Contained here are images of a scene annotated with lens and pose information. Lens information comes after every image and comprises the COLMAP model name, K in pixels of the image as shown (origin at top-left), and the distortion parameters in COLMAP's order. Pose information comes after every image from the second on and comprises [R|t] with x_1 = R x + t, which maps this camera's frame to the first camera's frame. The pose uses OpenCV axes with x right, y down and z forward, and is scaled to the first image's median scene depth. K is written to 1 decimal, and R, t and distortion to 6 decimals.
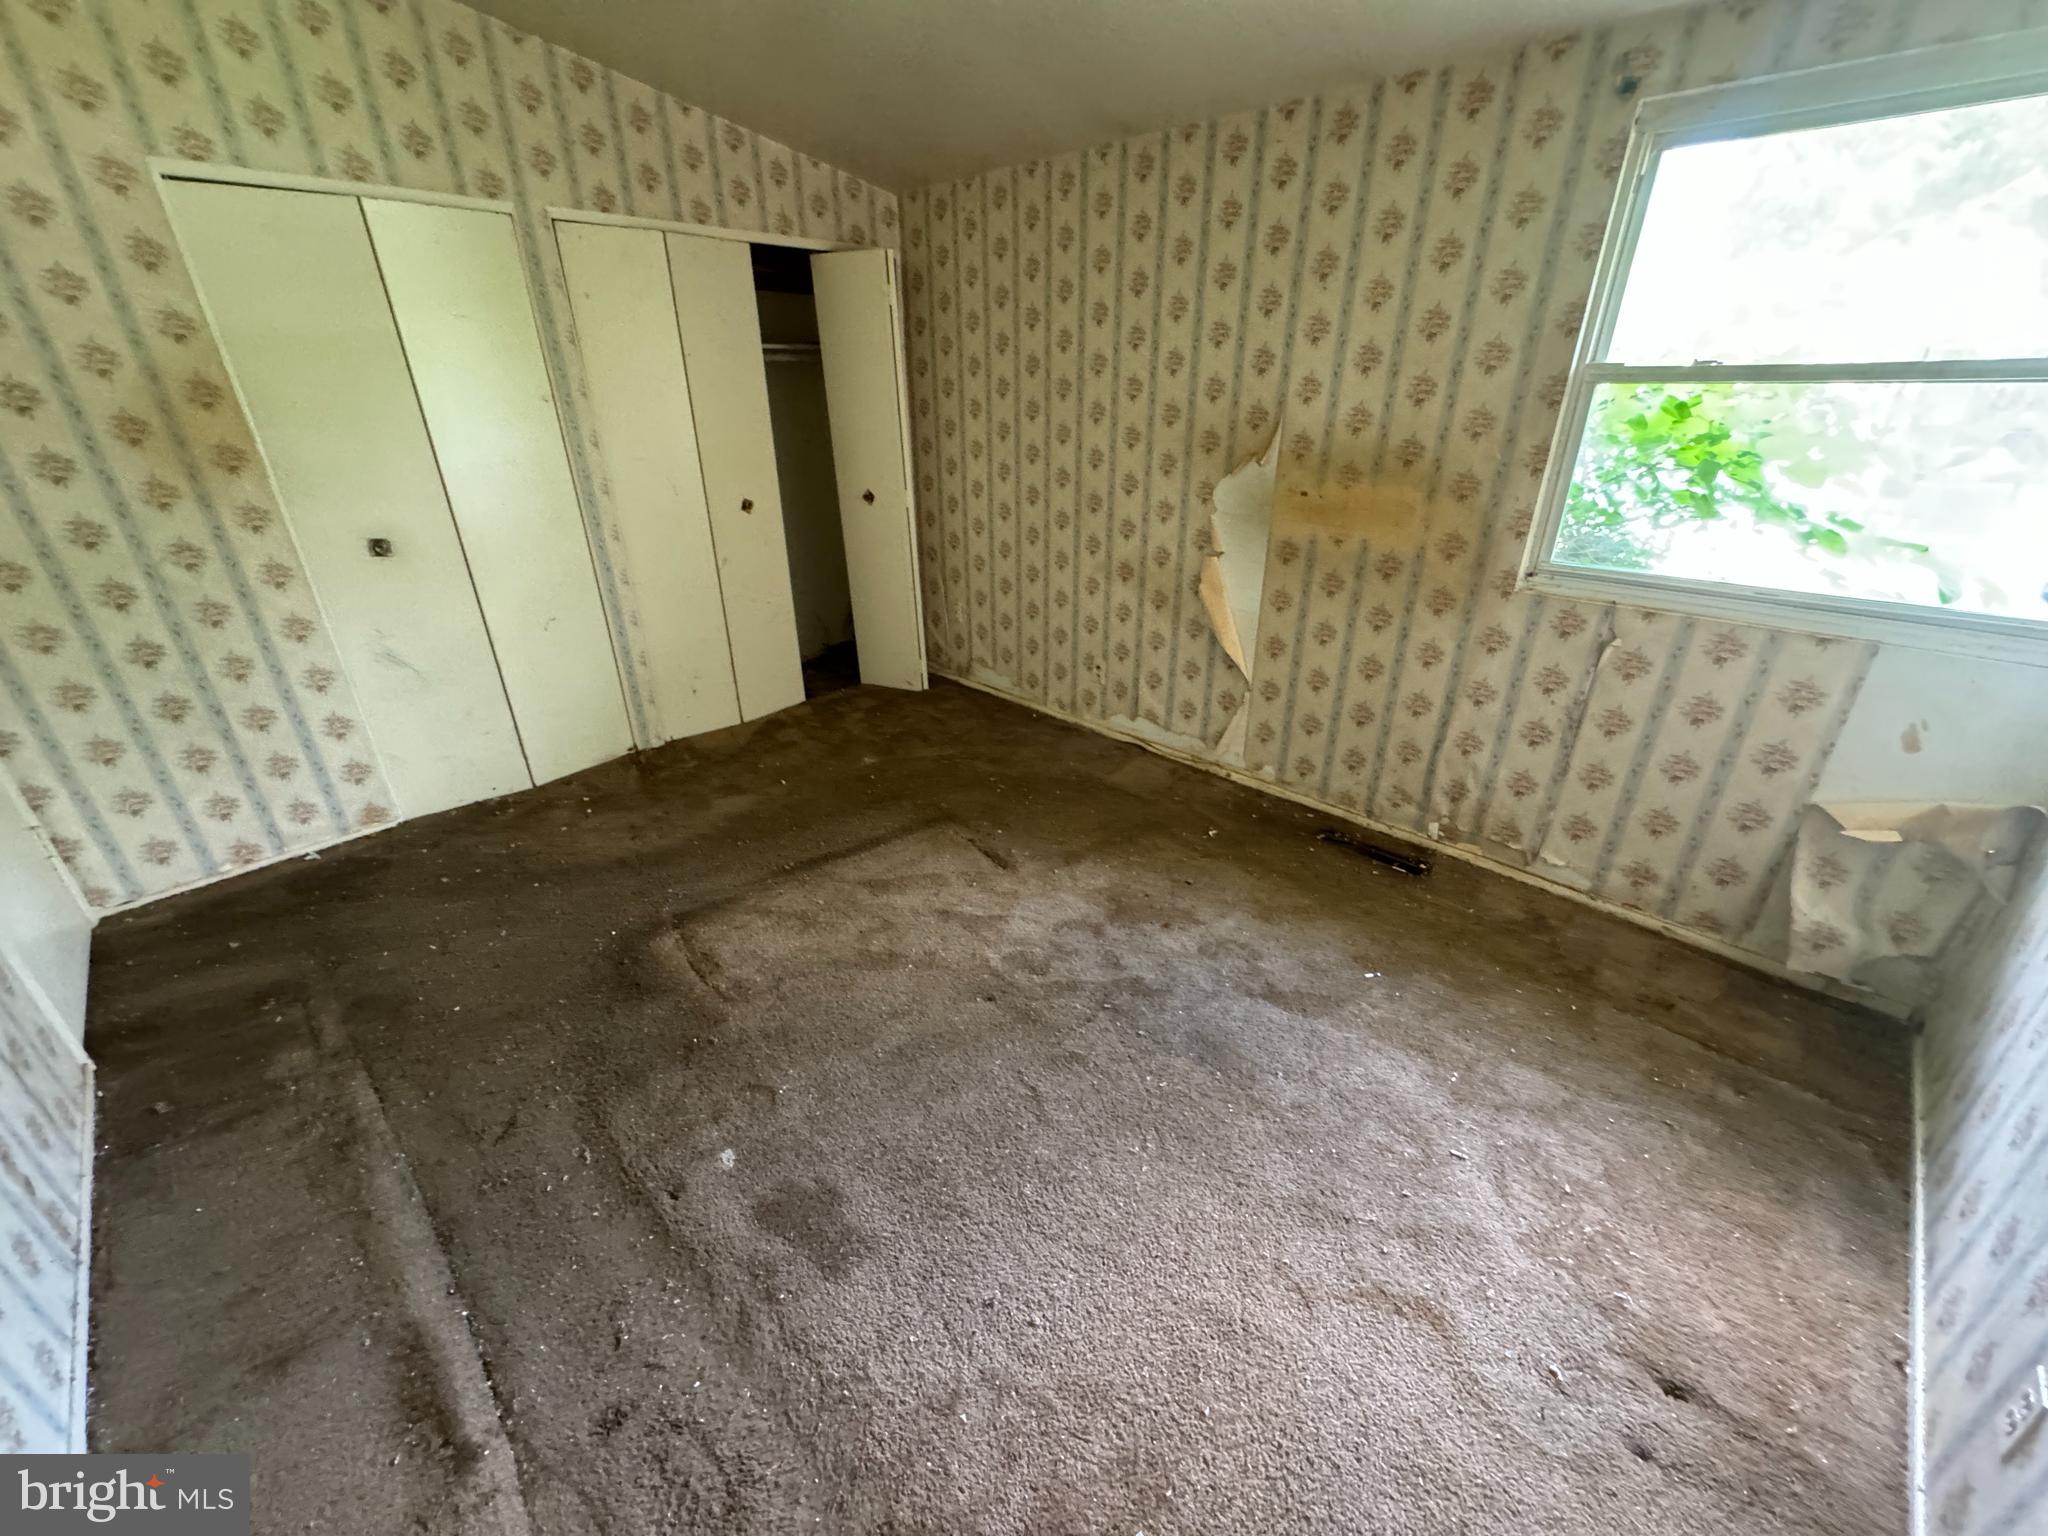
lens RADIAL K [[820.4, 0, 1022.6], [0, 820.4, 768.2], [0, 0, 1]] dist [0.000084, 0.000287]
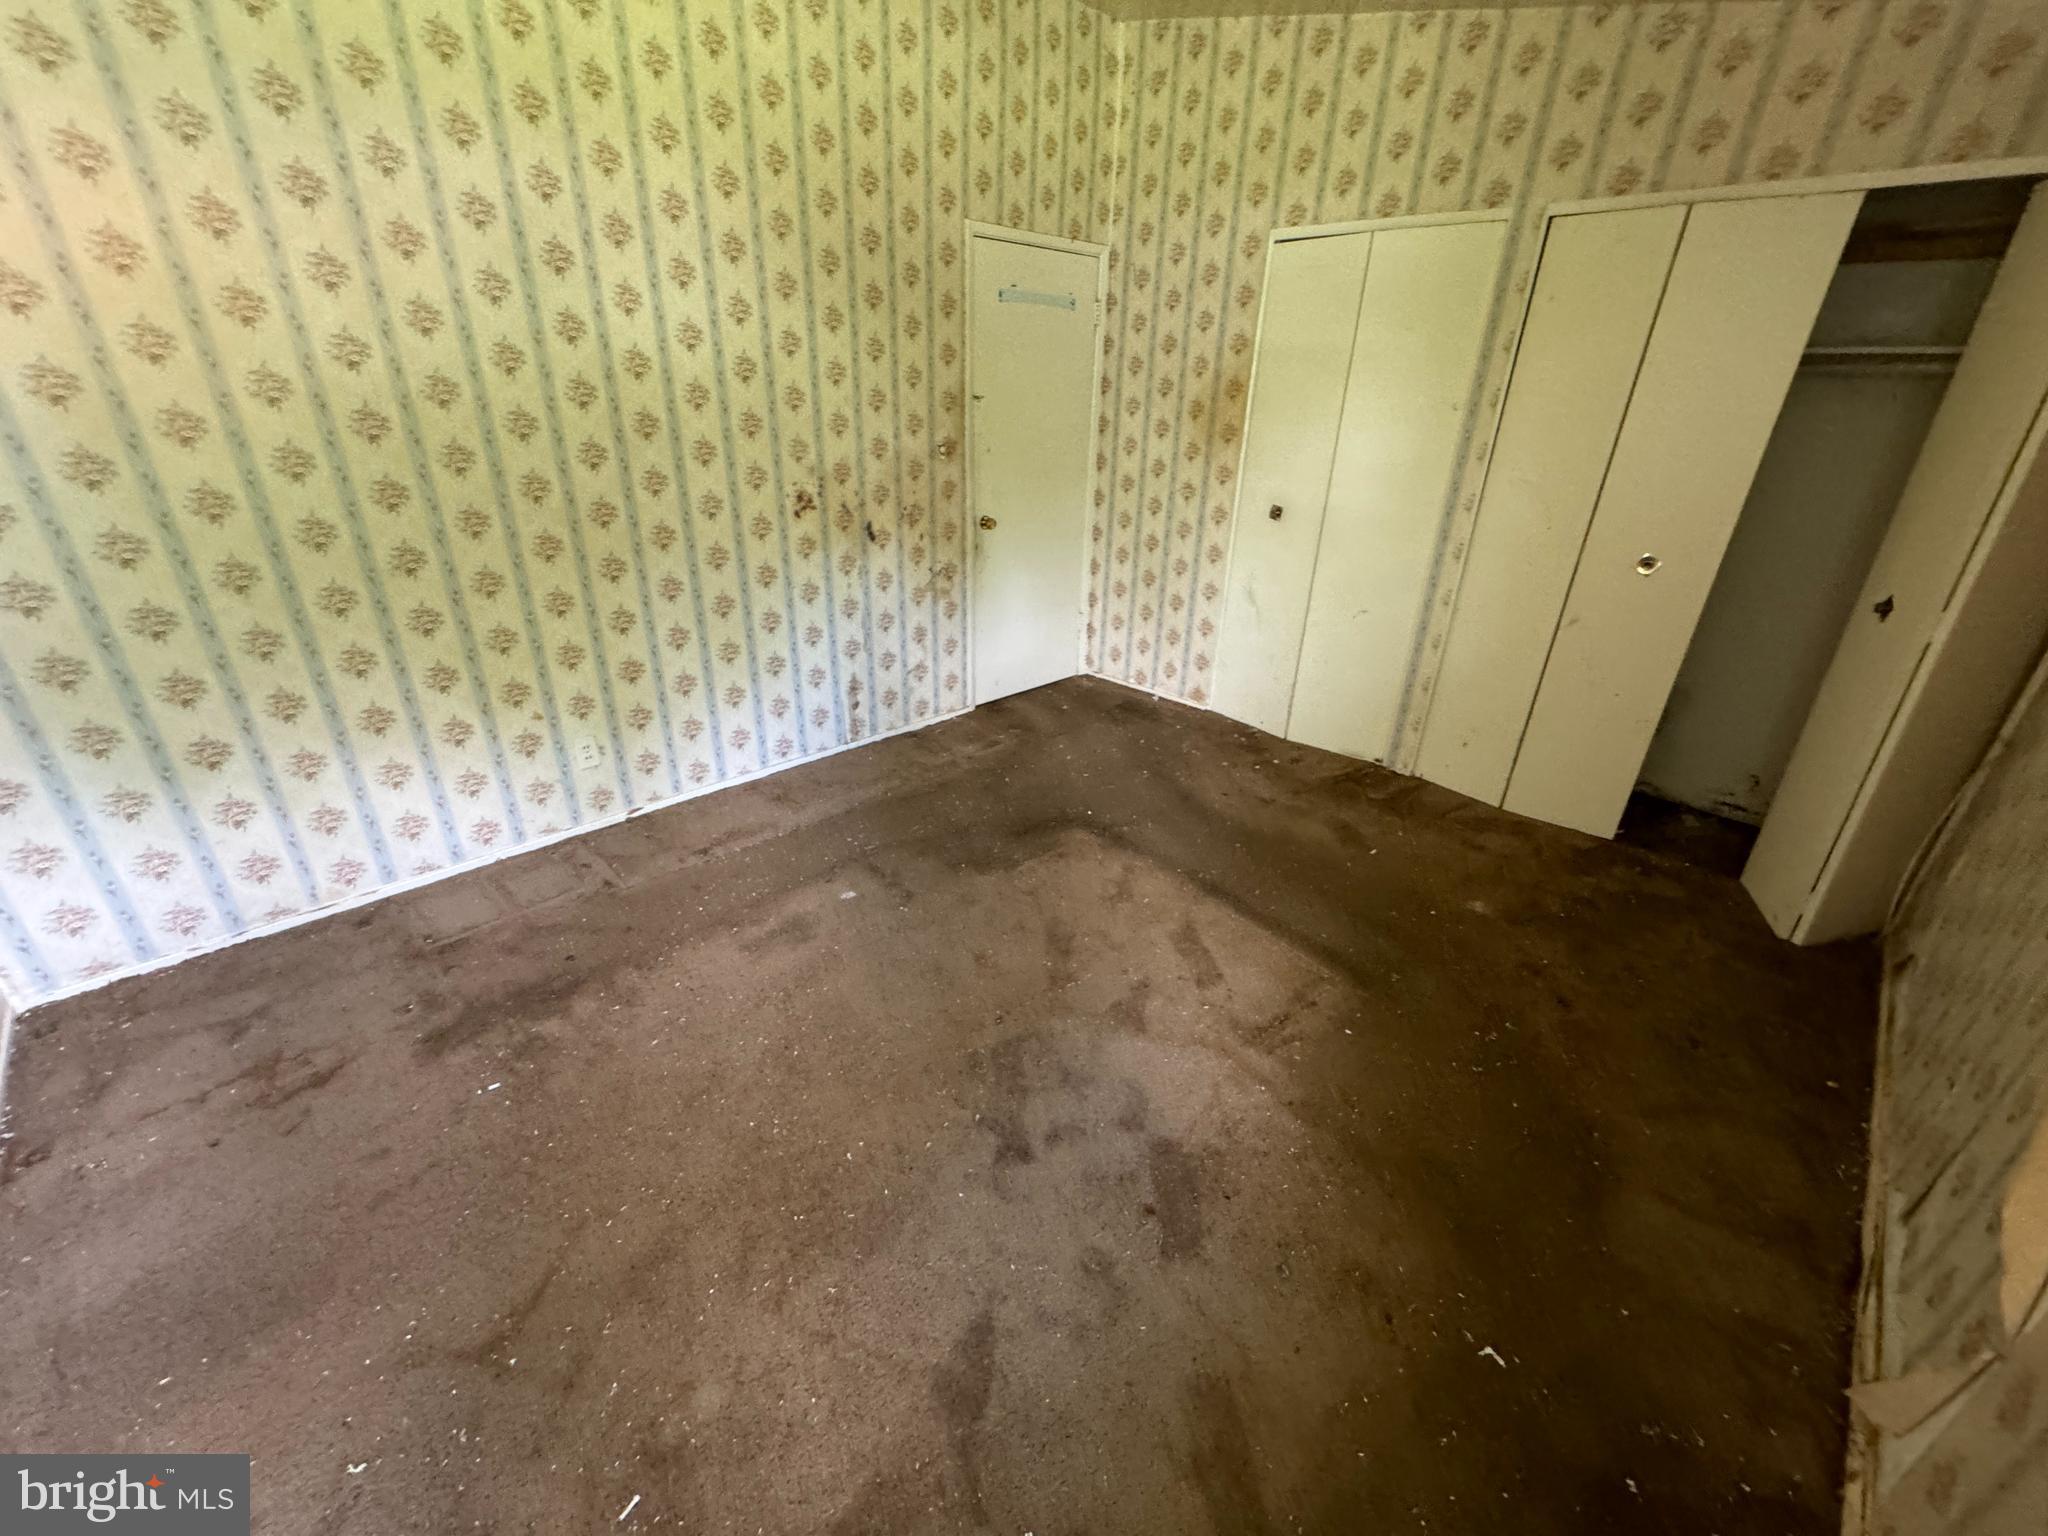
lens RADIAL K [[815.9, 0, 1052.5], [0, 815.9, 767.5], [0, 0, 1]] dist [0.001259, 0.002787]
pose [[0.018469, 0.428224, -0.903484, 0.499579], [-0.468679, 0.801915, 0.370503, -0.241344], [0.883176, 0.416601, 0.215510, 0.544326]]
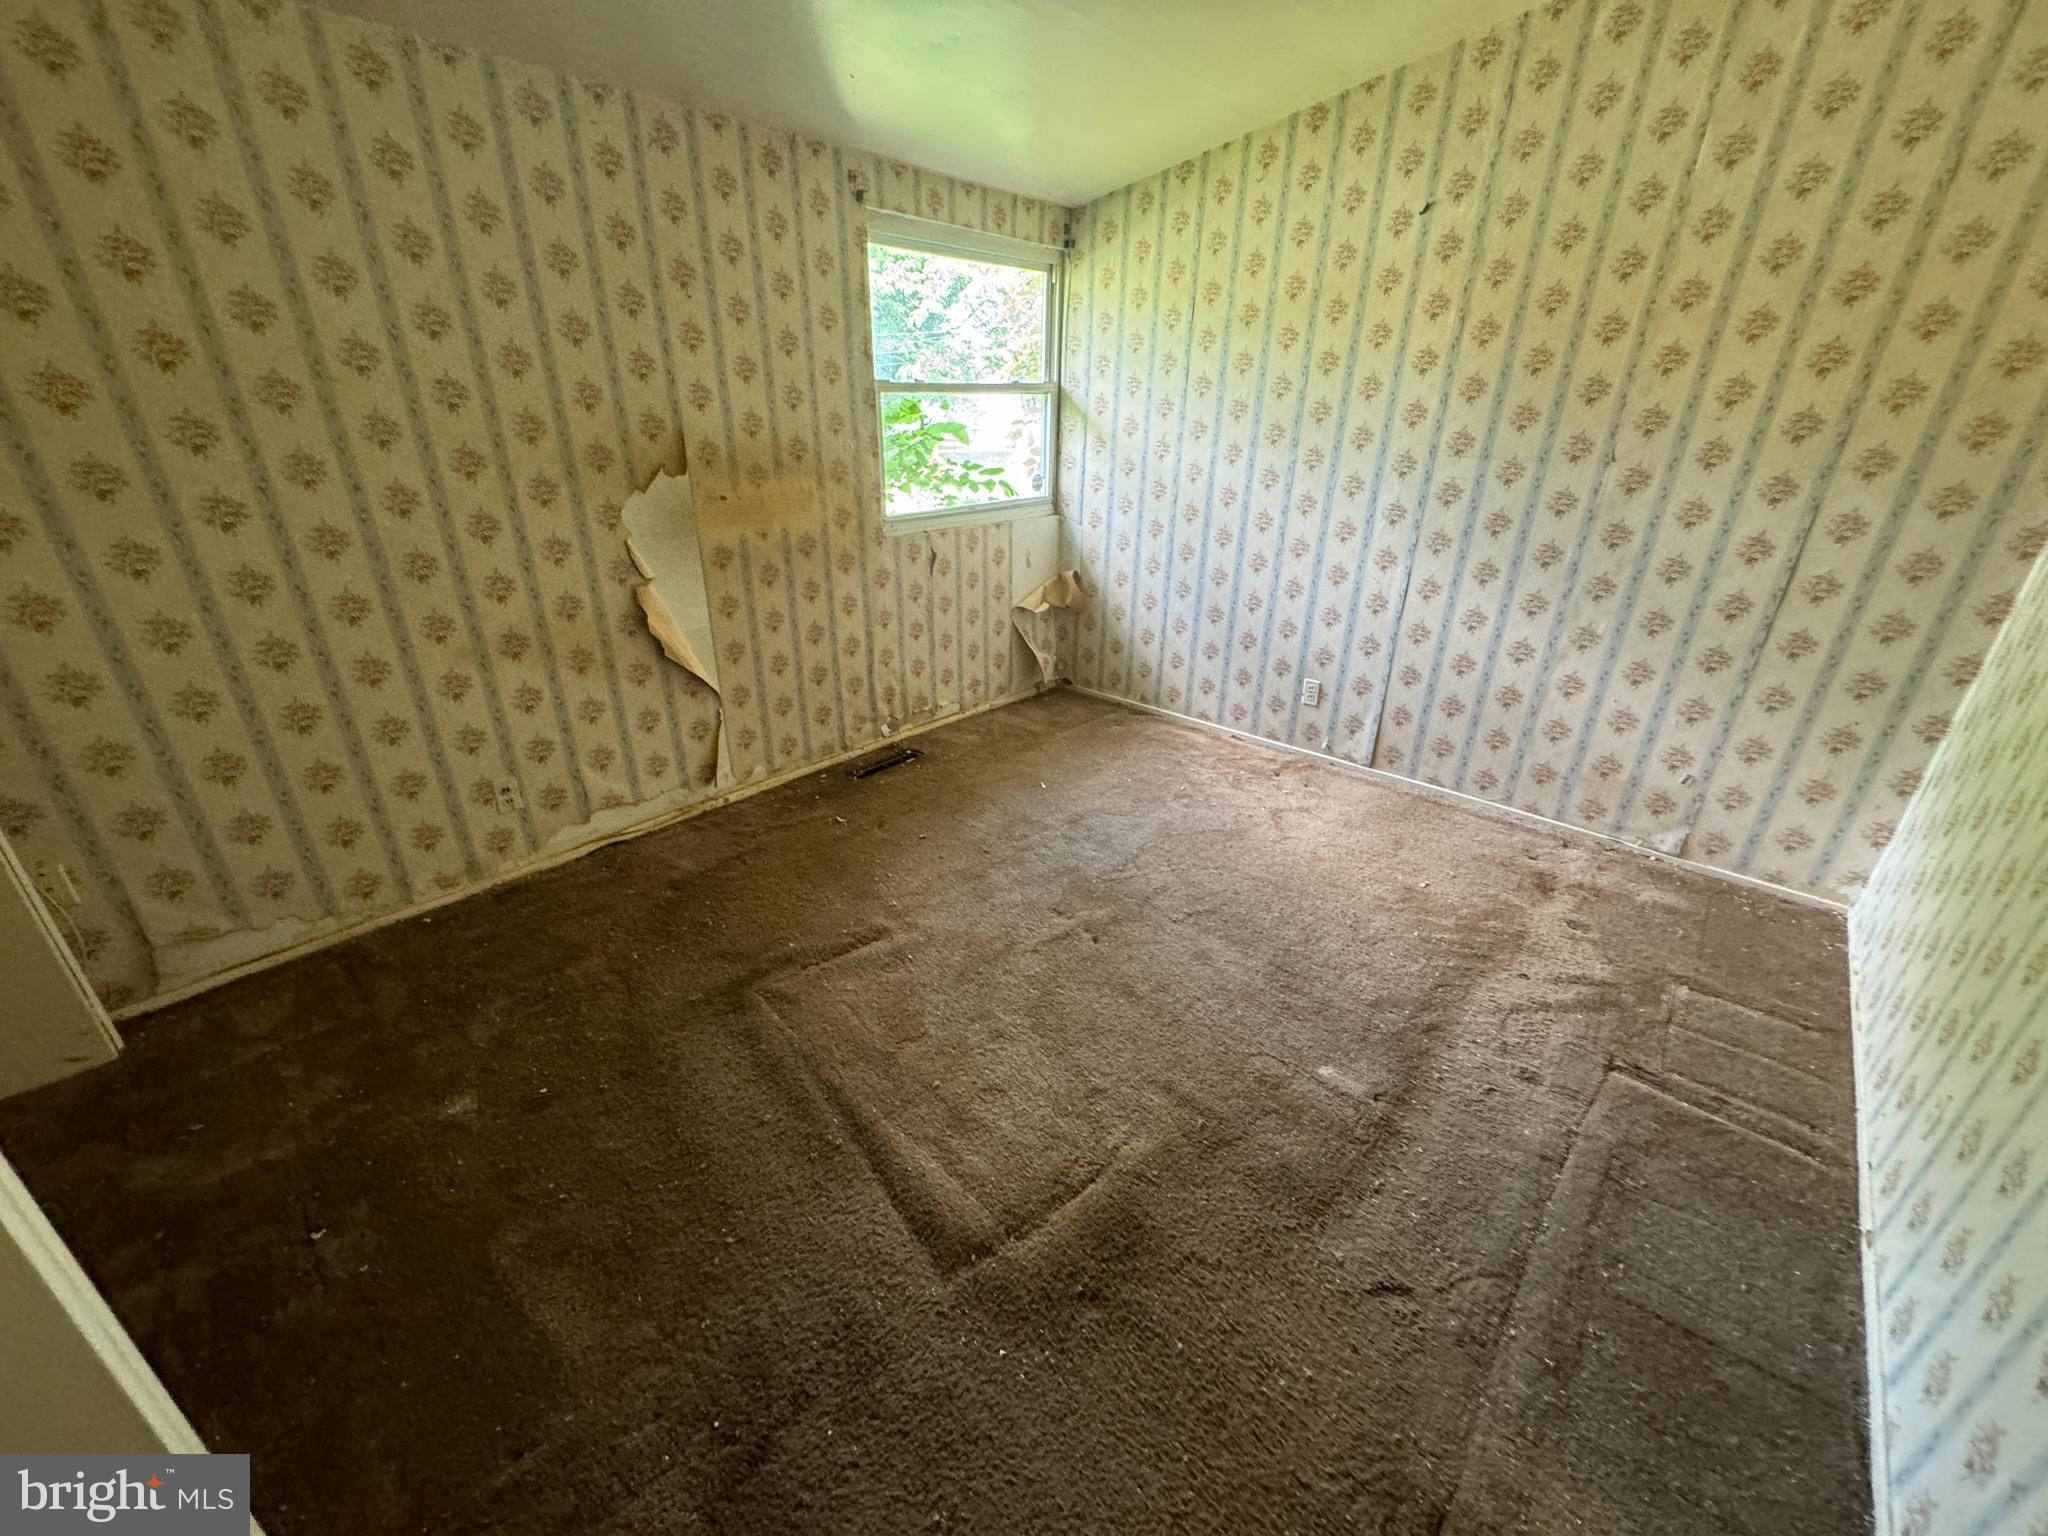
lens RADIAL K [[820.4, 0, 1022.6], [0, 820.4, 768.2], [0, 0, 1]] dist [0.000084, 0.000287]
pose [[-0.045898, -0.411372, 0.910311, -0.701947], [0.418647, 0.819464, 0.391426, -0.285681], [-0.906989, 0.399064, 0.134608, 0.621287]]
